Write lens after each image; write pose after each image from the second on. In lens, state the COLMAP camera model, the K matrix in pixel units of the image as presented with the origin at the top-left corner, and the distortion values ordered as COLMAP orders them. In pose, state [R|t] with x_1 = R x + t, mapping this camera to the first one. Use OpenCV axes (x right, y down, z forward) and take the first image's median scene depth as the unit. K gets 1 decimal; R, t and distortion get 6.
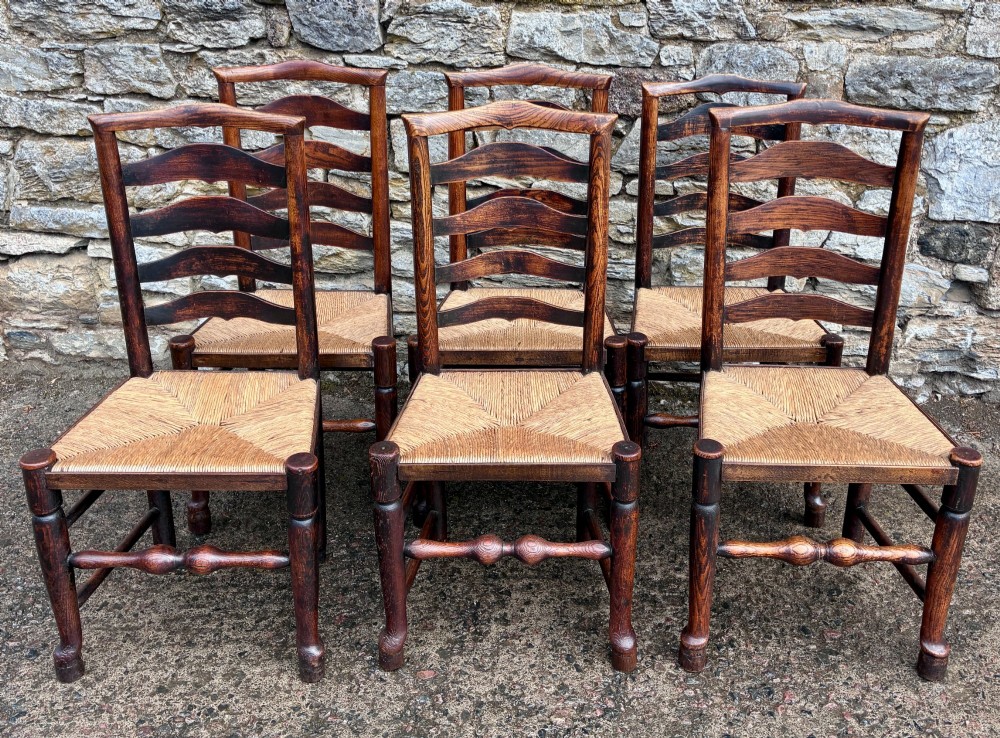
lens RADIAL K [[954.6, 0, 535.5], [0, 954.6, 273.6], [0, 0, 1]] dist [0.018542, 0.000000]
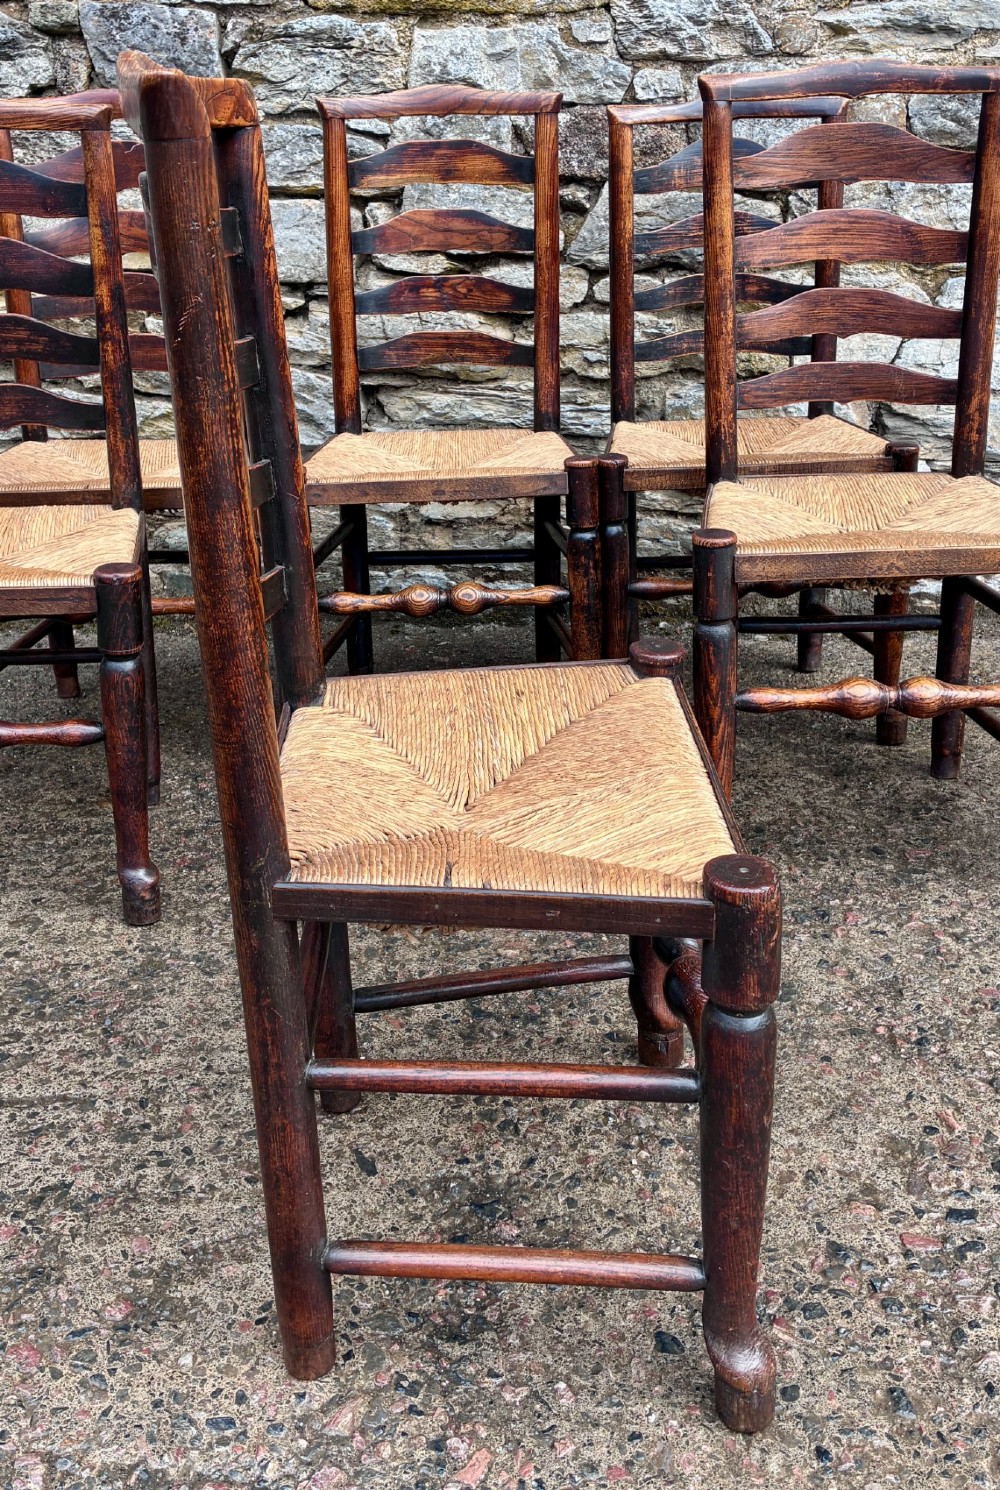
lens RADIAL K [[1478.7, 0, 478.7], [0, 1478.7, 605.0], [0, 0, 1]] dist [0.019372, 0.000000]
pose [[0.999331, -0.036347, -0.004088, 0.010916], [0.036086, 0.997999, -0.051930, 0.192971], [0.005967, 0.051748, 0.998642, -0.034206]]
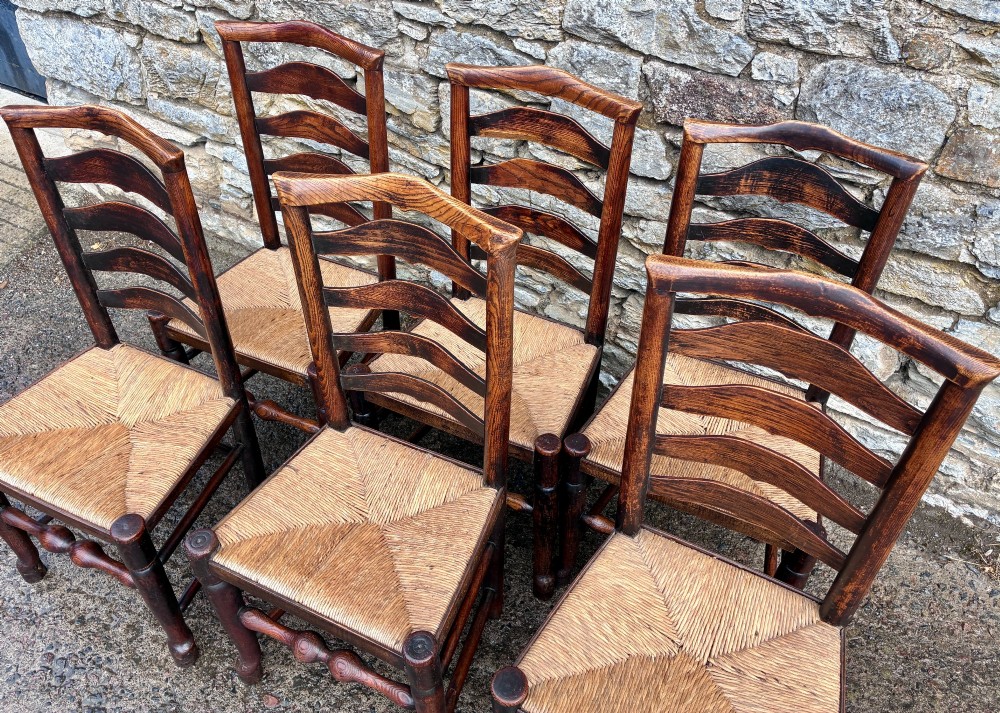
lens RADIAL K [[765.1, 0, 507.1], [0, 765.1, 332.0], [0, 0, 1]] dist [0.042556, -0.059020]
pose [[0.900785, 0.280081, -0.331876, 0.215372], [-0.148850, 0.917060, 0.369926, -0.231828], [0.407959, -0.283824, 0.867763, 0.356993]]
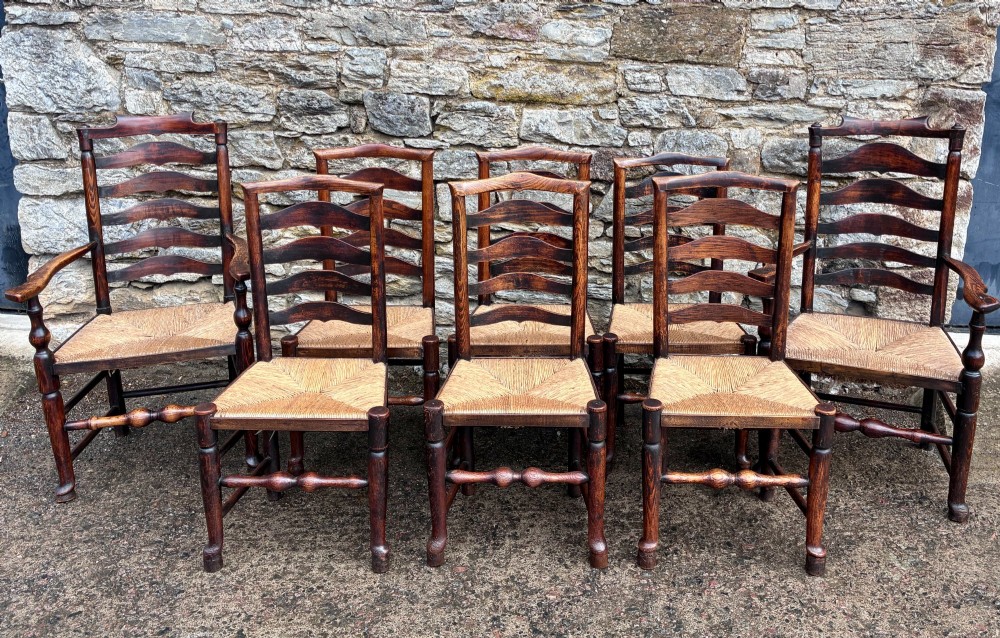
lens RADIAL K [[865.4, 0, 537.7], [0, 865.4, 218.0], [0, 0, 1]] dist [0.050639, -0.062112]
pose [[0.999839, -0.001904, -0.017835, 0.019482], [-0.000159, 0.993368, -0.114980, 0.035107], [0.017935, 0.114964, 0.993208, -0.258044]]
